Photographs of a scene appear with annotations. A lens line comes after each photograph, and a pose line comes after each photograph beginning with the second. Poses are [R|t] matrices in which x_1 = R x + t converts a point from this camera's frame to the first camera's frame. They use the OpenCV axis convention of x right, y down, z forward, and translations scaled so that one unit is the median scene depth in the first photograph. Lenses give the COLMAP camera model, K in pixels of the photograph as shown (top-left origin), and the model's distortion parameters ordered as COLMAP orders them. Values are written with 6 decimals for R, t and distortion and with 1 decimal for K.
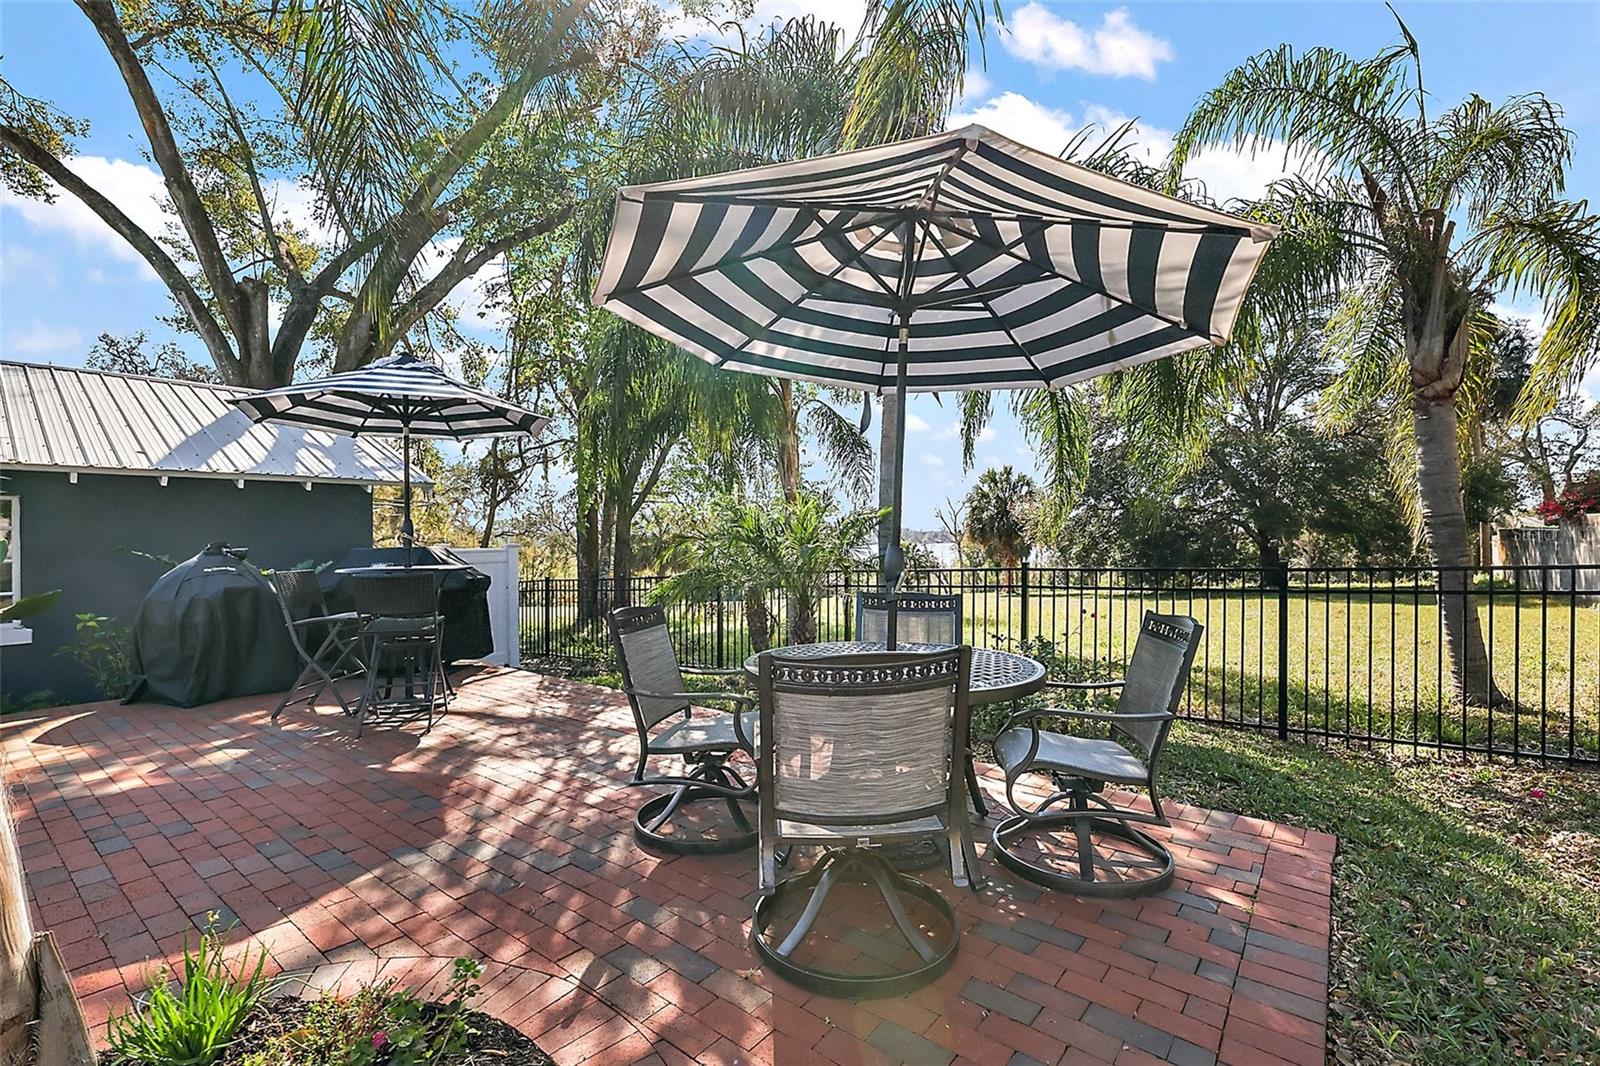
lens RADIAL K [[704.9, 0, 797.1], [0, 704.9, 531.1], [0, 0, 1]] dist [-0.003488, -0.000052]
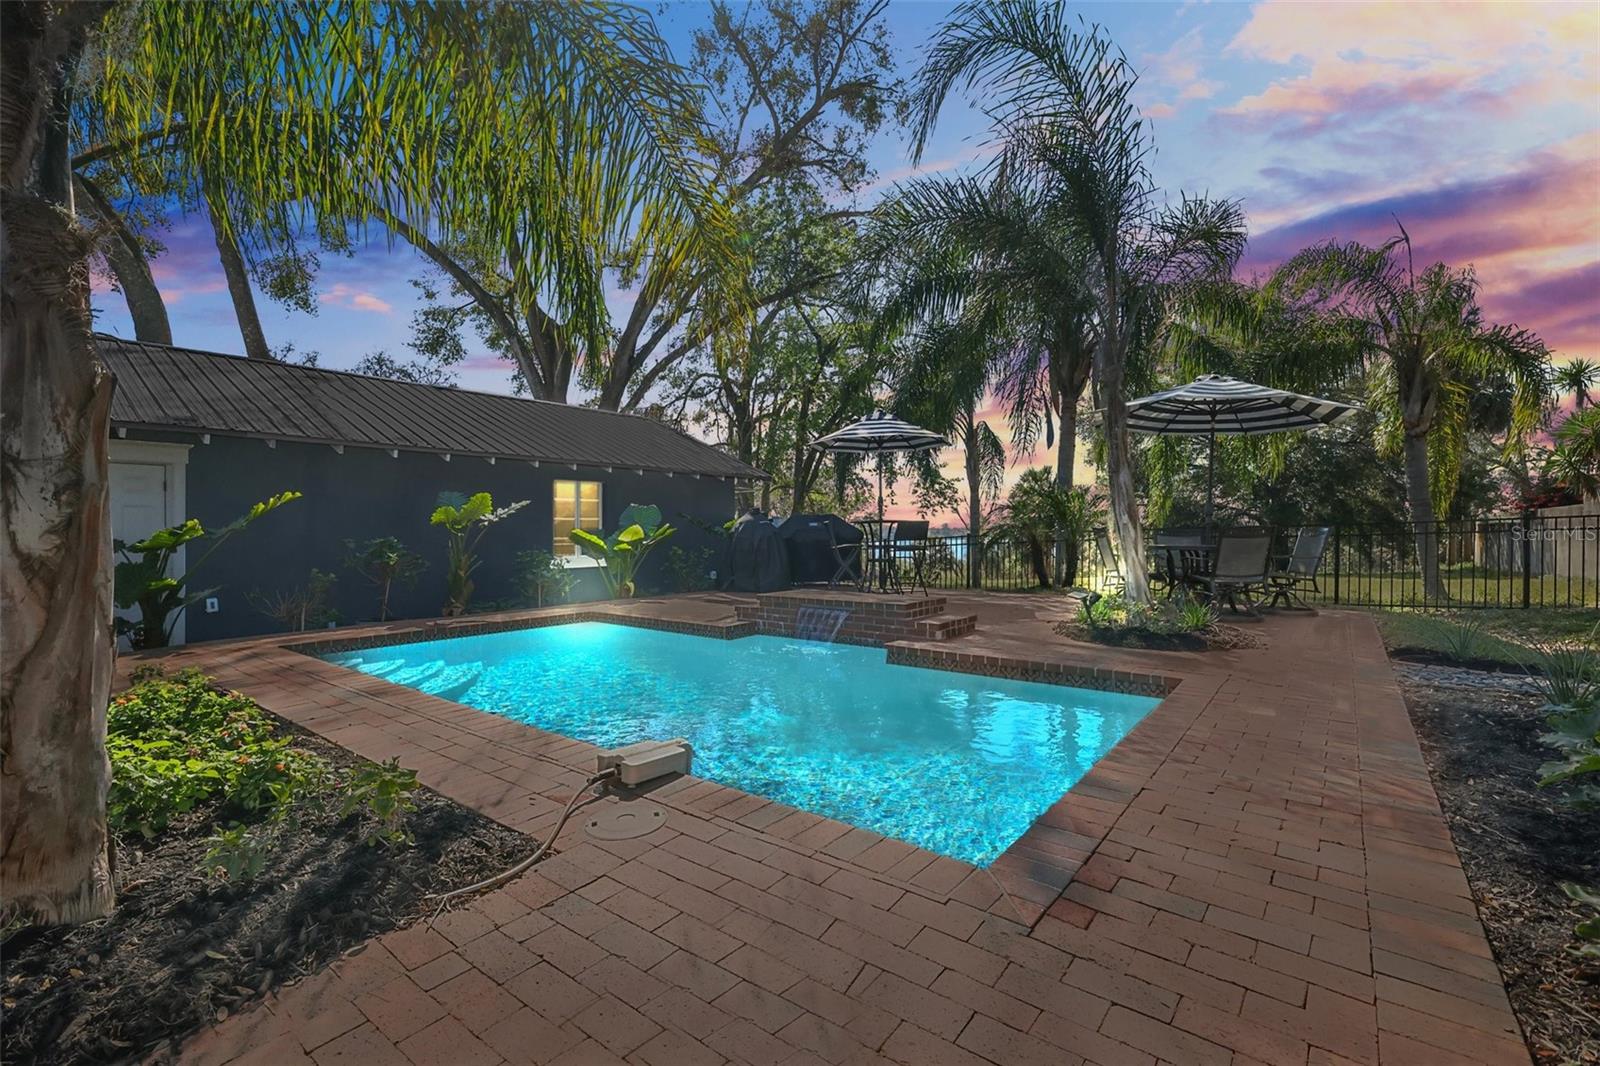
lens RADIAL K [[704.9, 0, 804.8], [0, 704.9, 531.1], [0, 0, 1]] dist [-0.003488, -0.000052]
pose [[0.999873, 0.008537, 0.013450, -0.244426], [-0.008601, 0.999952, 0.004686, 0.022047], [-0.013409, -0.004801, 0.999899, -0.280712]]
